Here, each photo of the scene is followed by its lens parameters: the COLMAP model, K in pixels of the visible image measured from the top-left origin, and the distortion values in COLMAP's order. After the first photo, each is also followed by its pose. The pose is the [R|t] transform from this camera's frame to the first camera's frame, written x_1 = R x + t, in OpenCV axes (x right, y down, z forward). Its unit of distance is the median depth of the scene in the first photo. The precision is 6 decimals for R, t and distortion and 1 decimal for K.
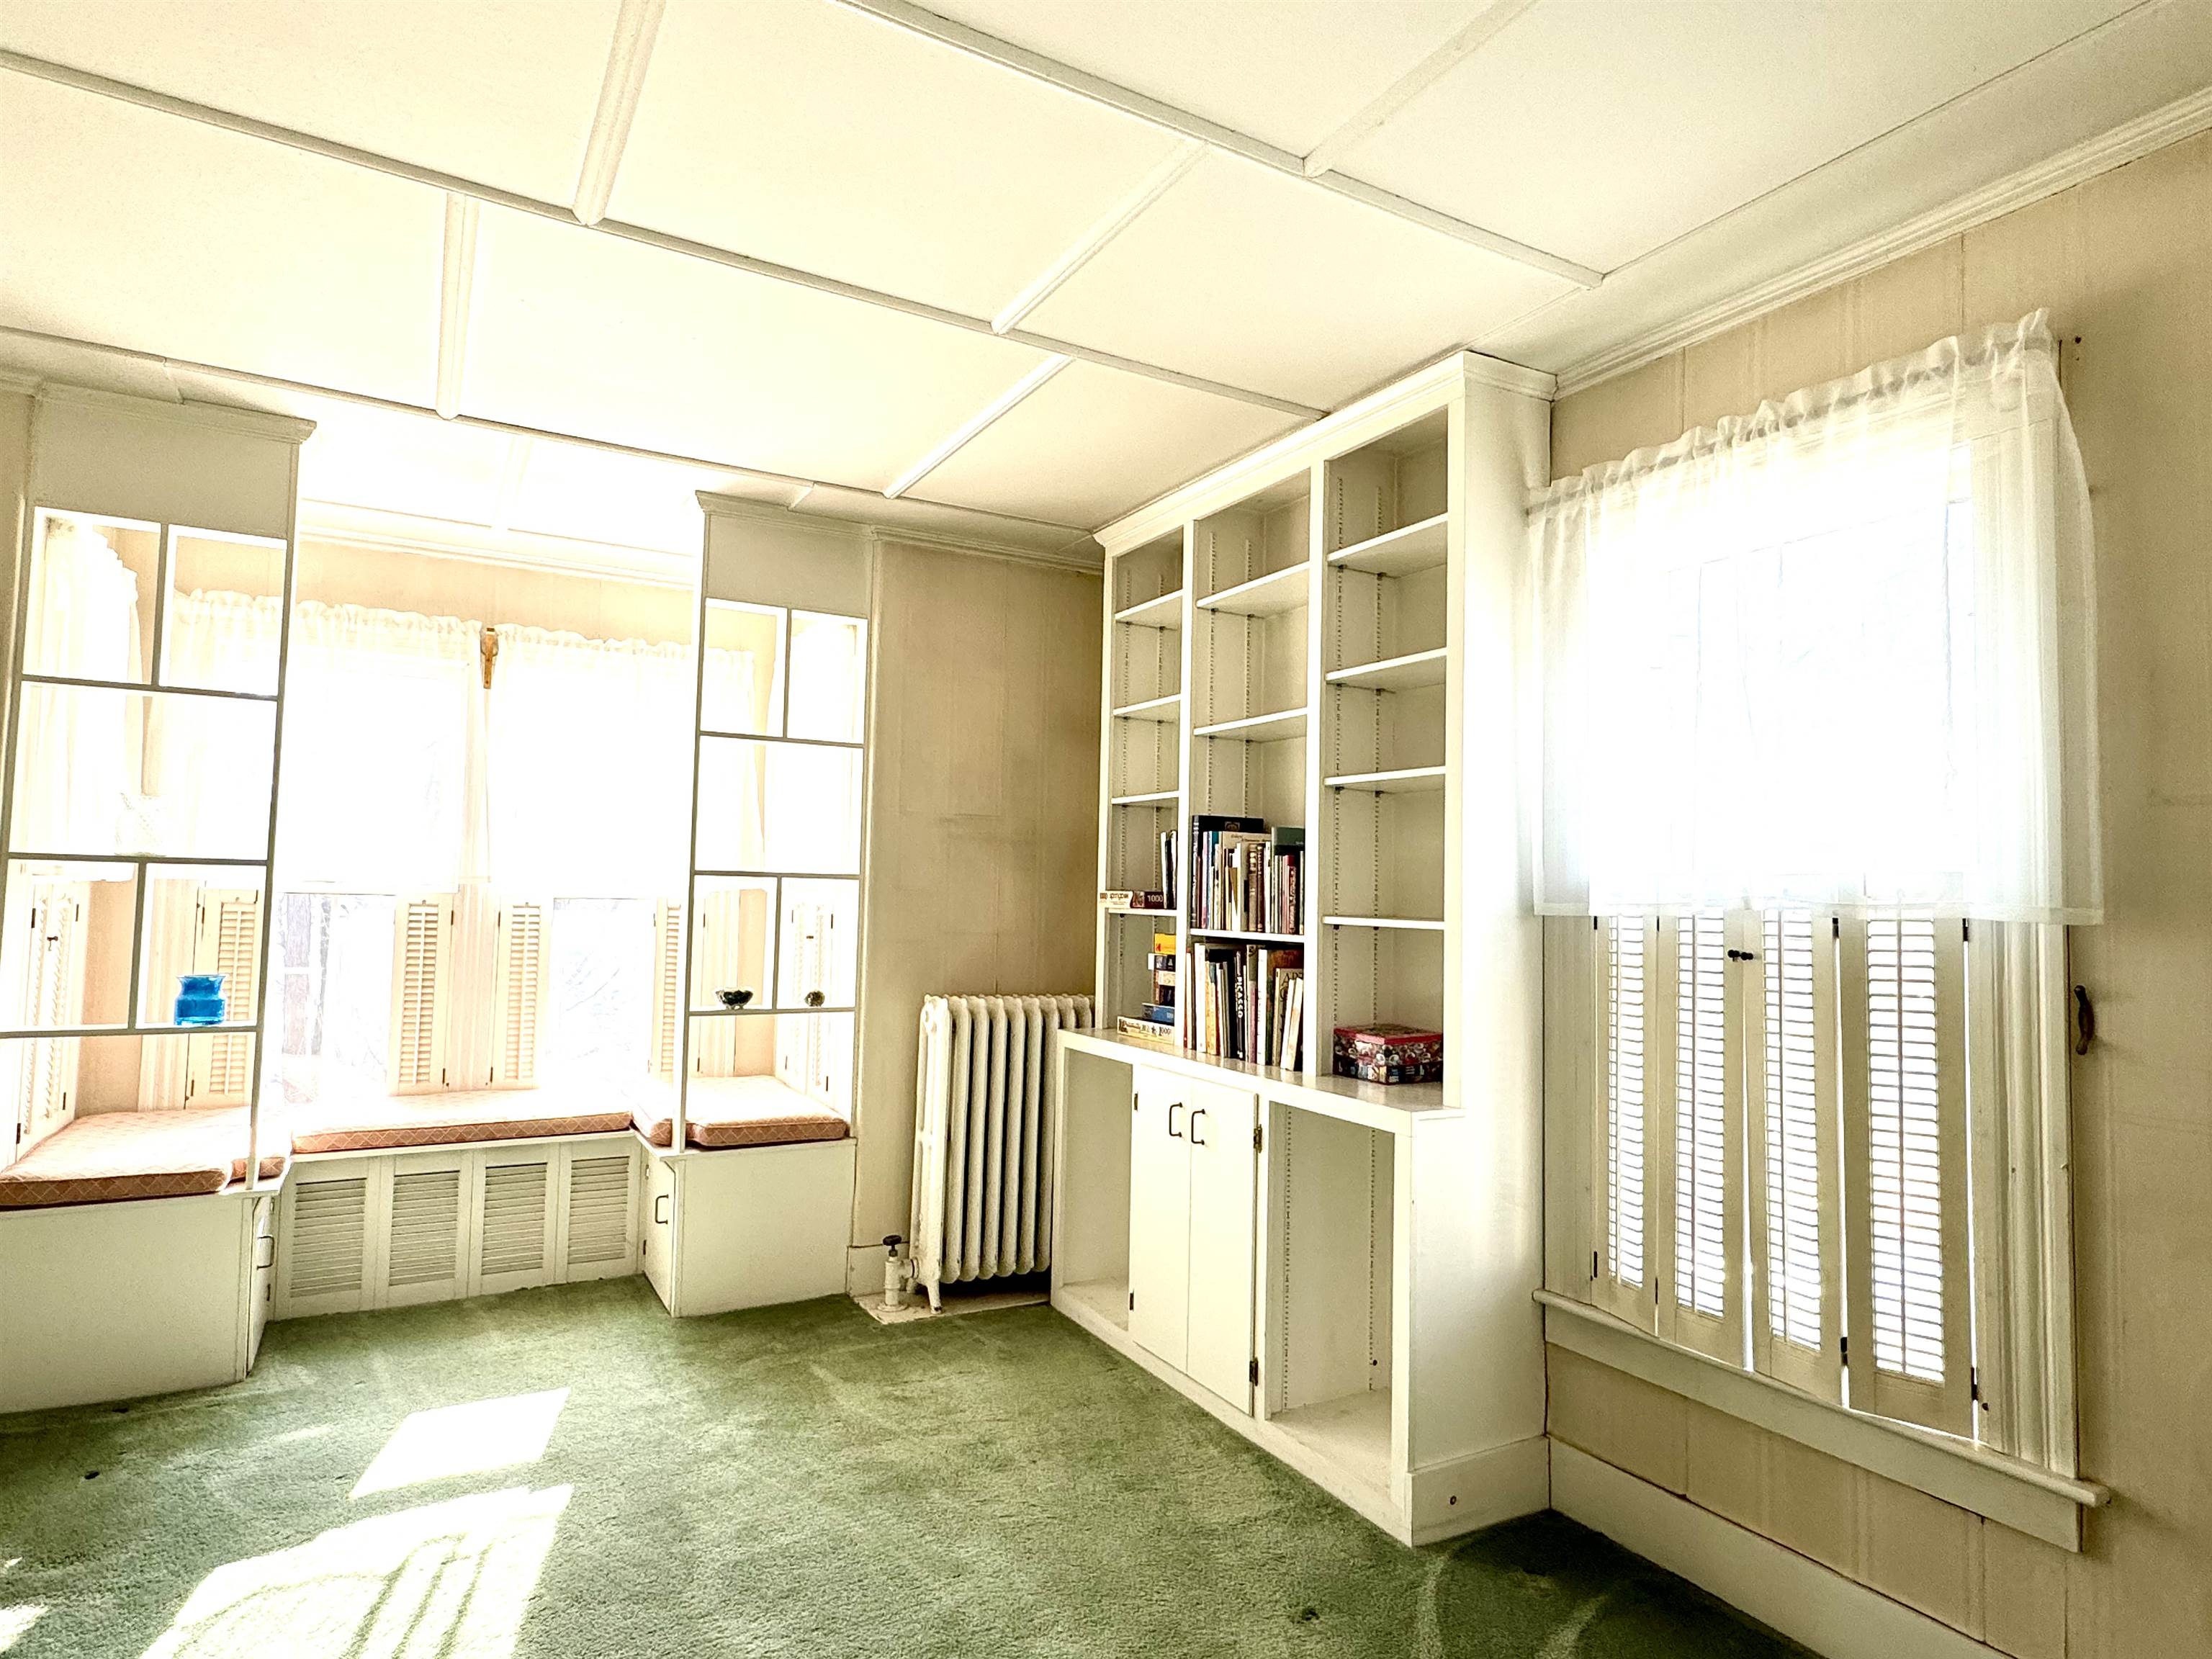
lens RADIAL K [[1248.0, 0, 1108.0], [0, 1248.0, 825.9], [0, 0, 1]] dist [0.000952, 0.001851]
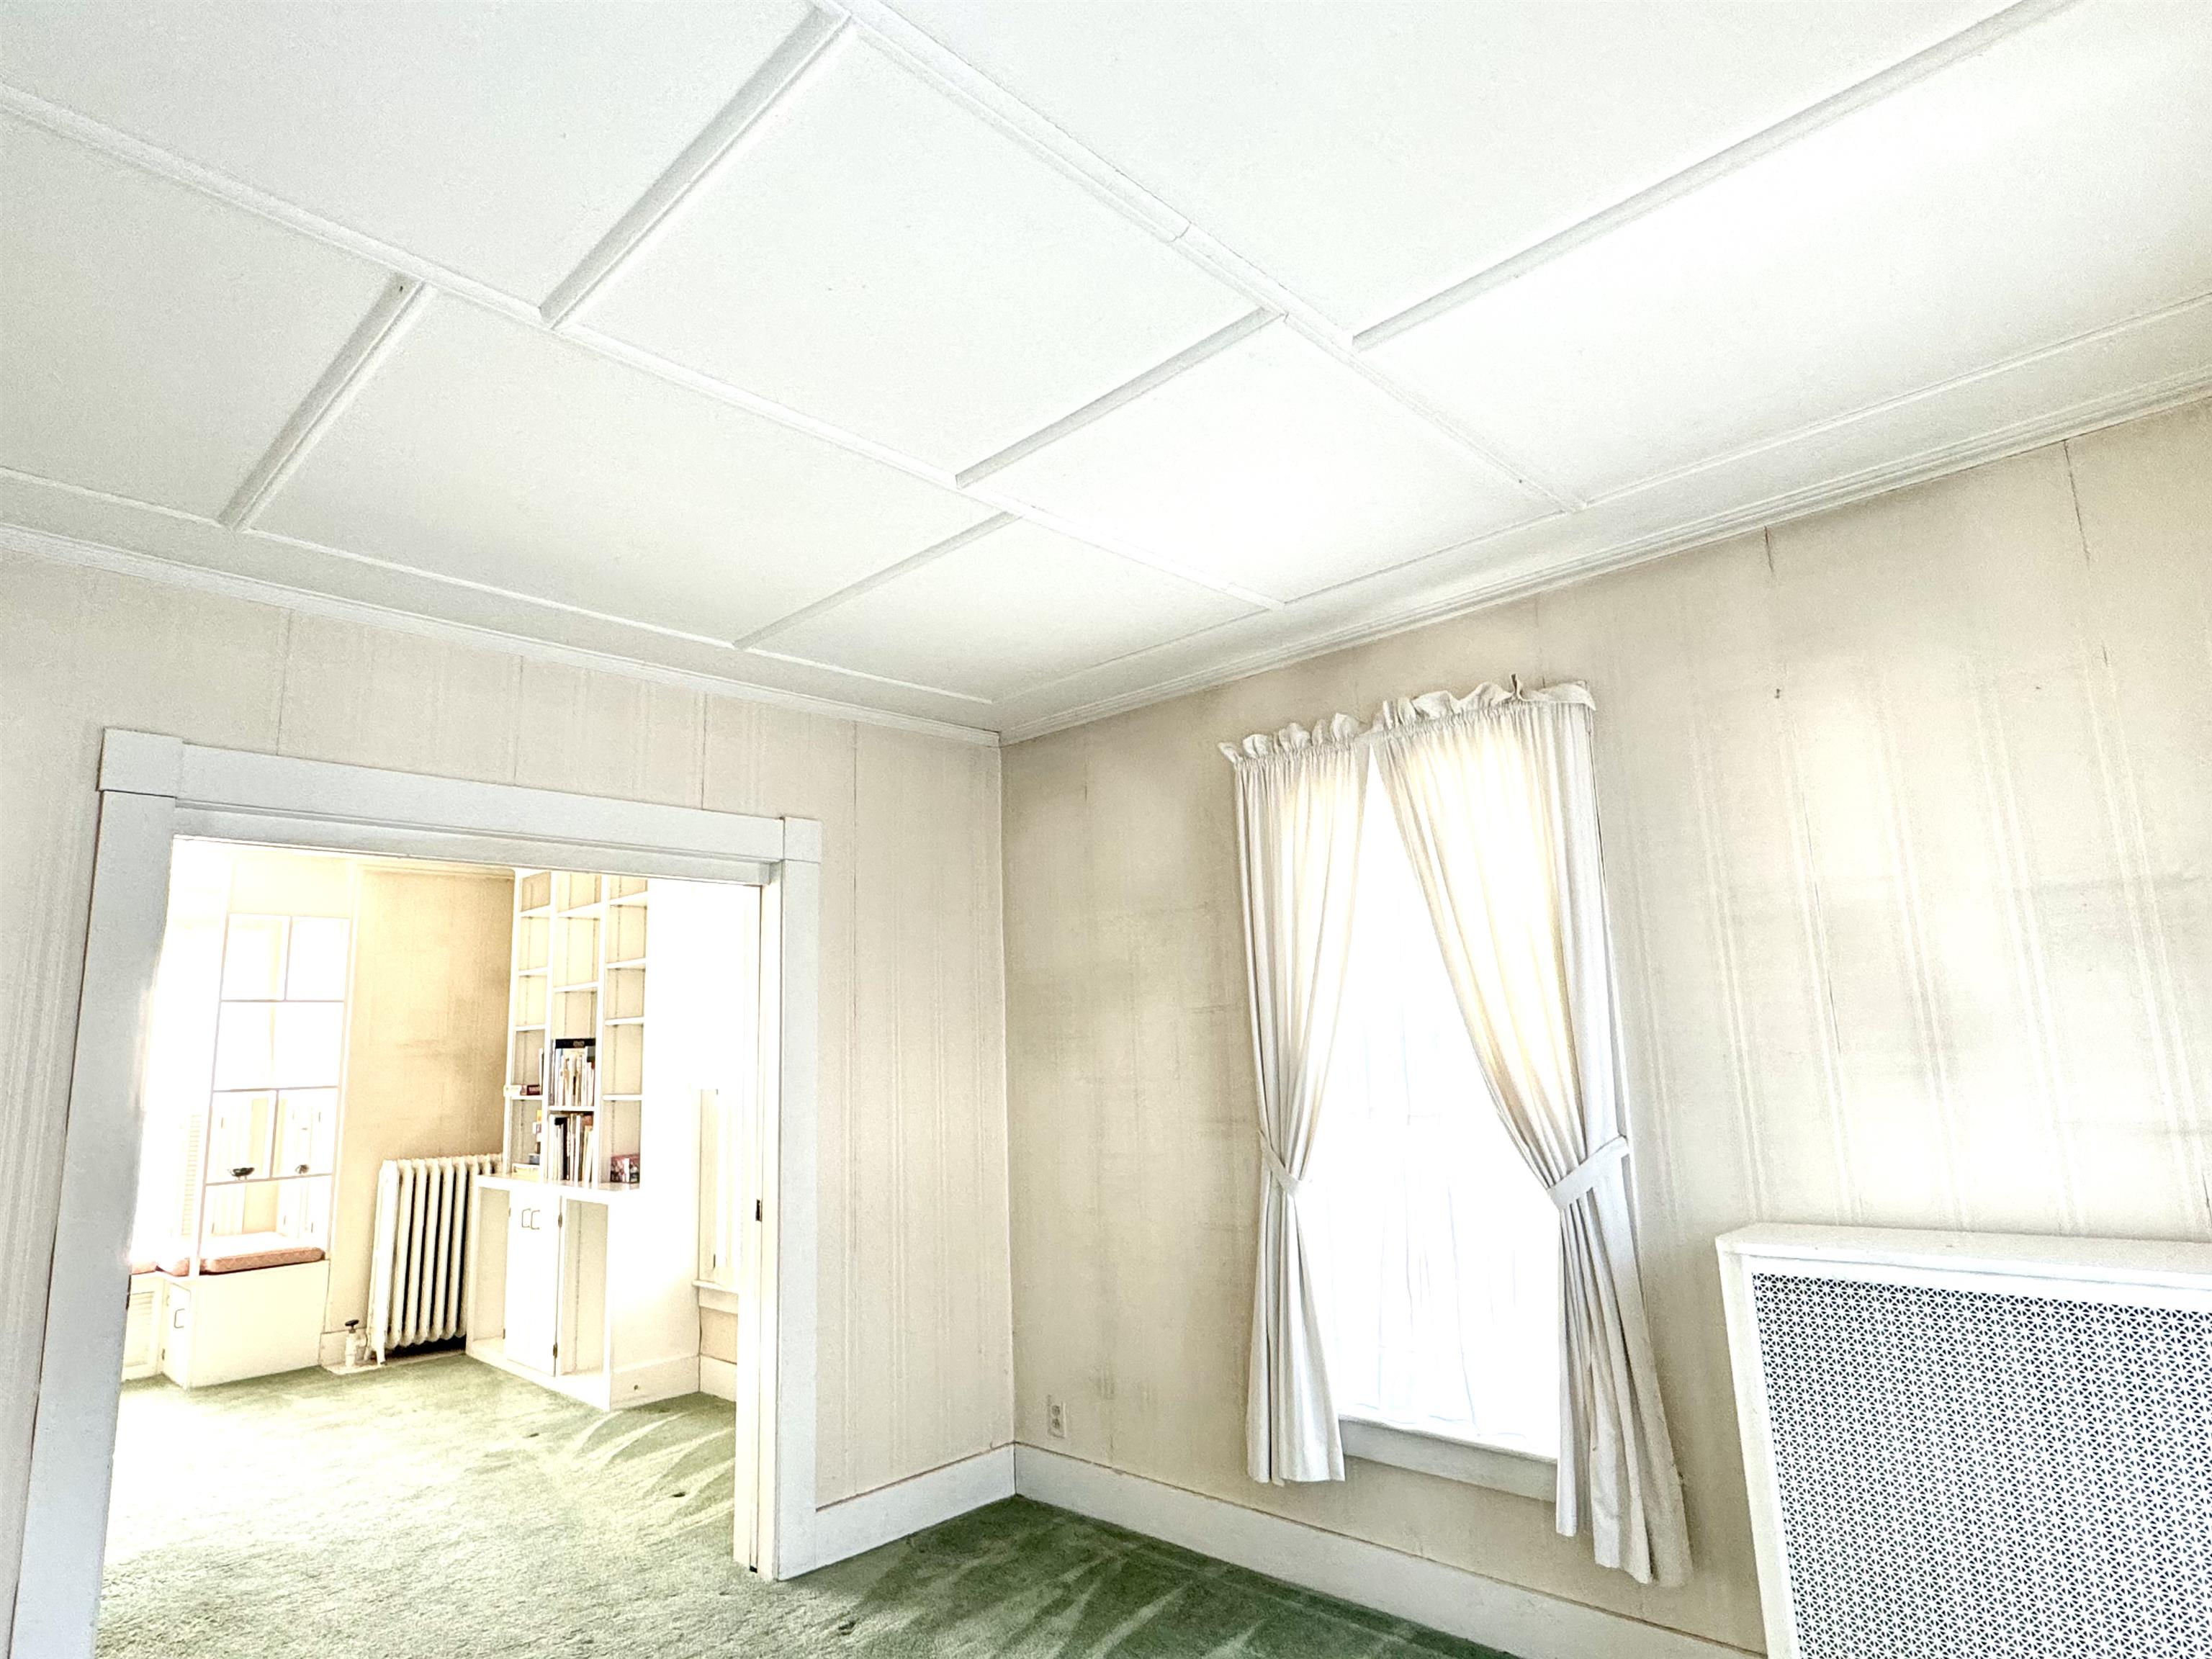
lens RADIAL K [[1248.0, 0, 1102.1], [0, 1248.0, 830.1], [0, 0, 1]] dist [0.000952, 0.001851]
pose [[0.958944, -0.004528, 0.283558, 0.285006], [0.039761, 0.992143, -0.118621, -0.055523], [-0.280793, 0.125026, 0.951590, -0.820315]]
